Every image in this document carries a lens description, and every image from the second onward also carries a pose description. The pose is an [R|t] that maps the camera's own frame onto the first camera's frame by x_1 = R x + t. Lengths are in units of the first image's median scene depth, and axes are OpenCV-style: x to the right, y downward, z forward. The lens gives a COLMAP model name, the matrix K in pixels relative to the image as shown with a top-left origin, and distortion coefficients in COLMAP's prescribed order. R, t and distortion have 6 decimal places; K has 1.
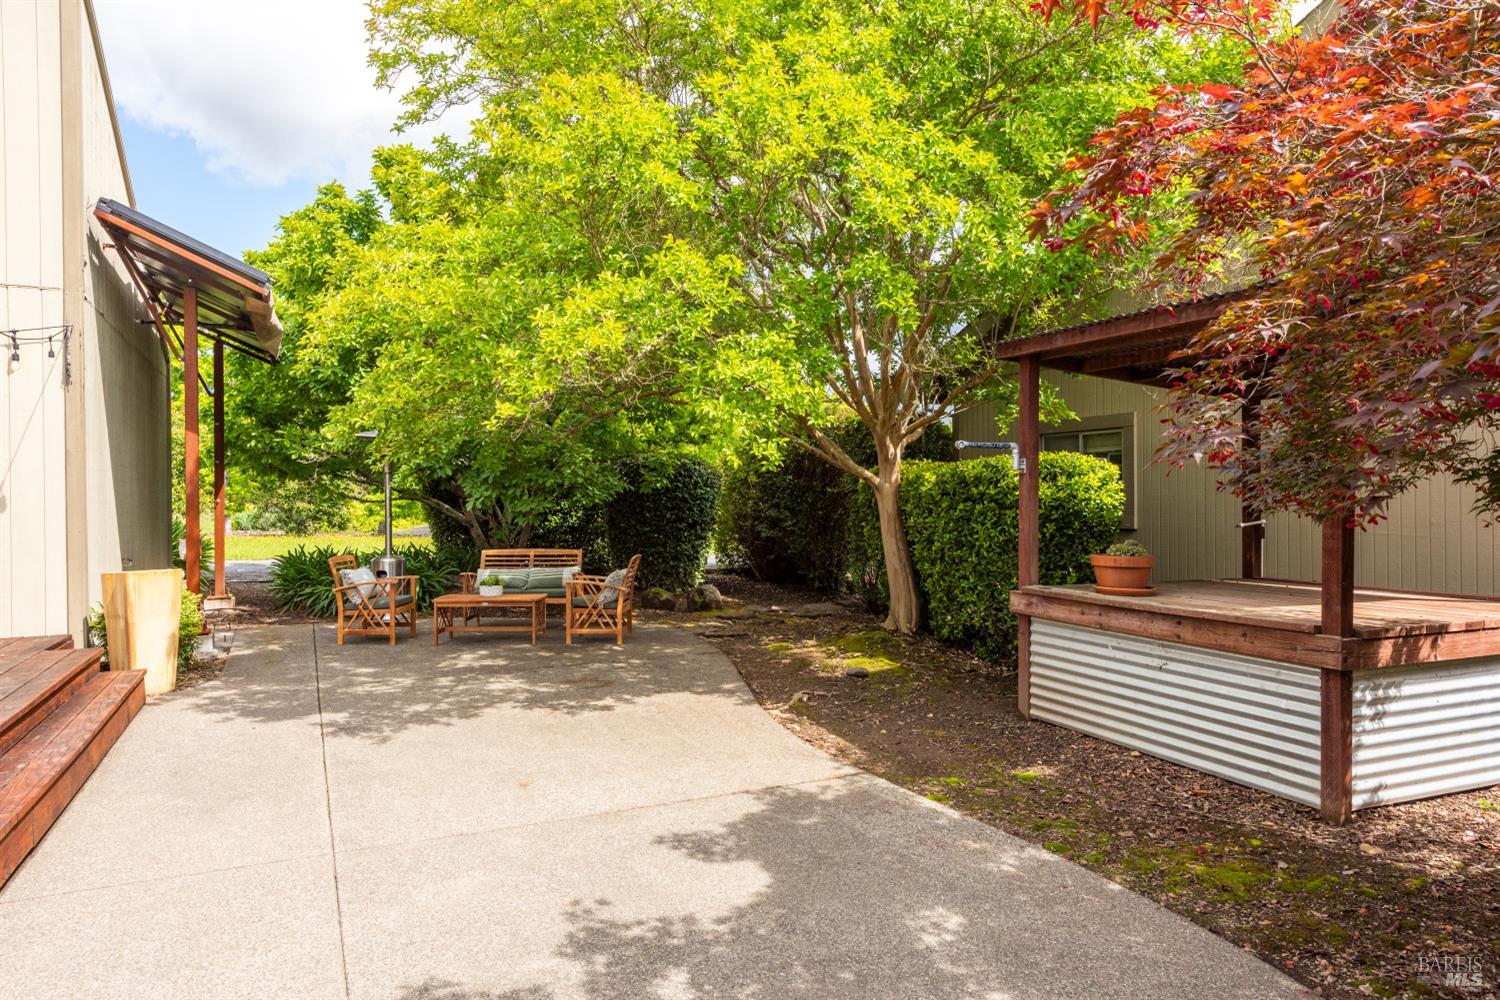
lens RADIAL K [[958.0, 0, 749.1], [0, 958.0, 498.9], [0, 0, 1]] dist [0.028938, 0.000669]
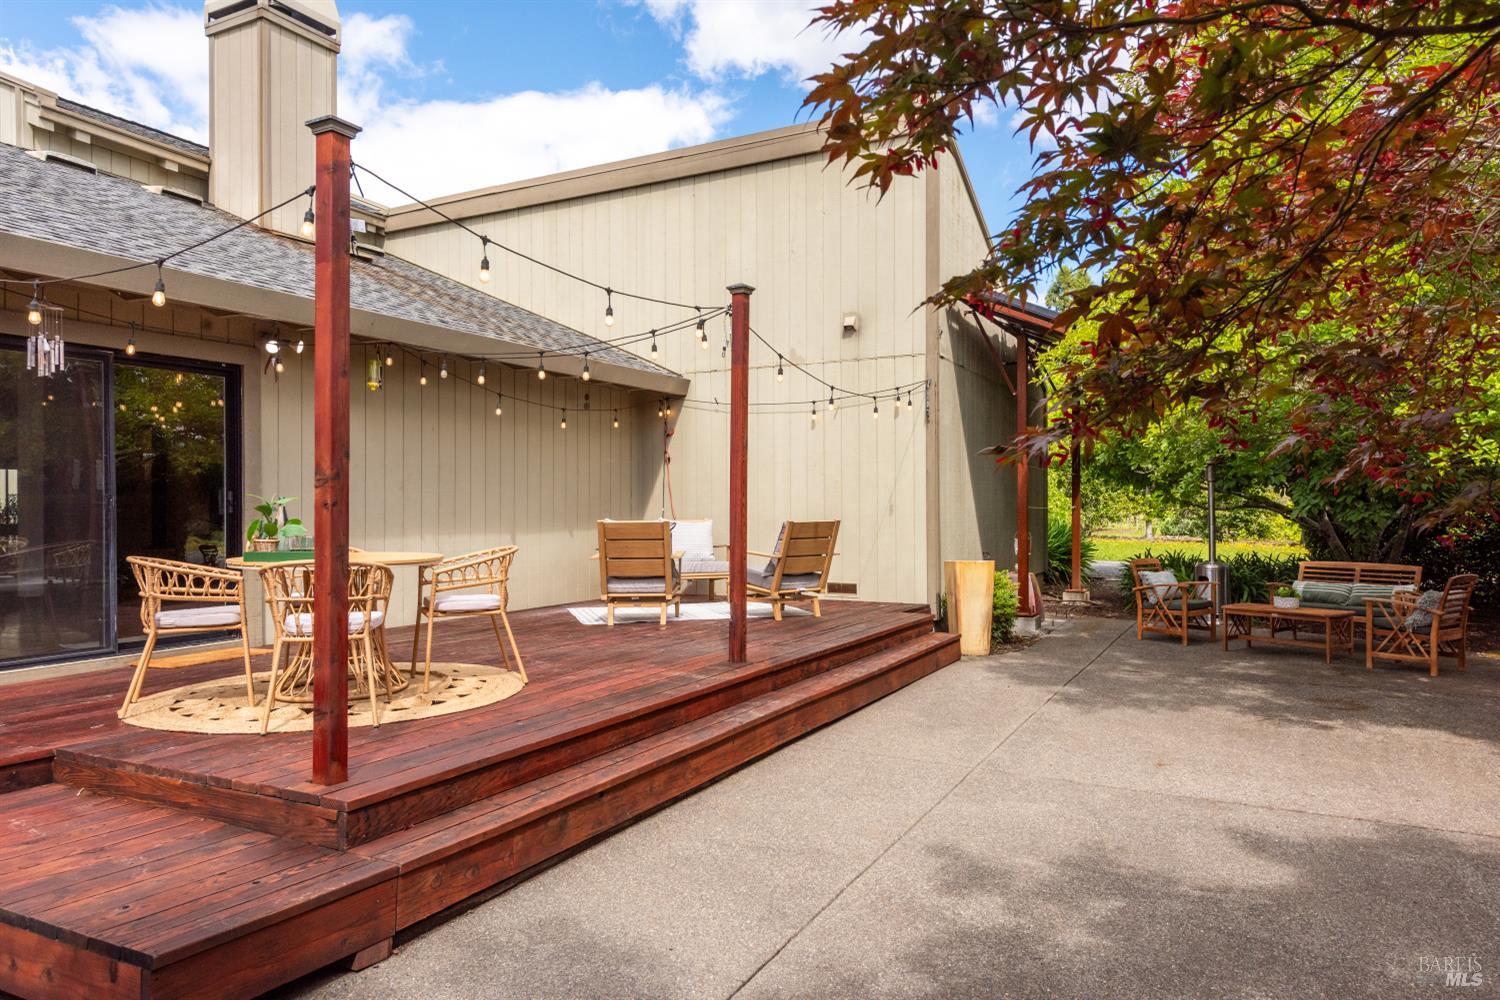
lens RADIAL K [[984.9, 0, 748.0], [0, 984.9, 502.7], [0, 0, 1]] dist [0.025045, 0.005707]
pose [[0.609979, 0.003339, -0.792410, 0.200995], [-0.005366, 0.999986, 0.000082, -0.002145], [0.792399, 0.004202, 0.609988, -0.042778]]
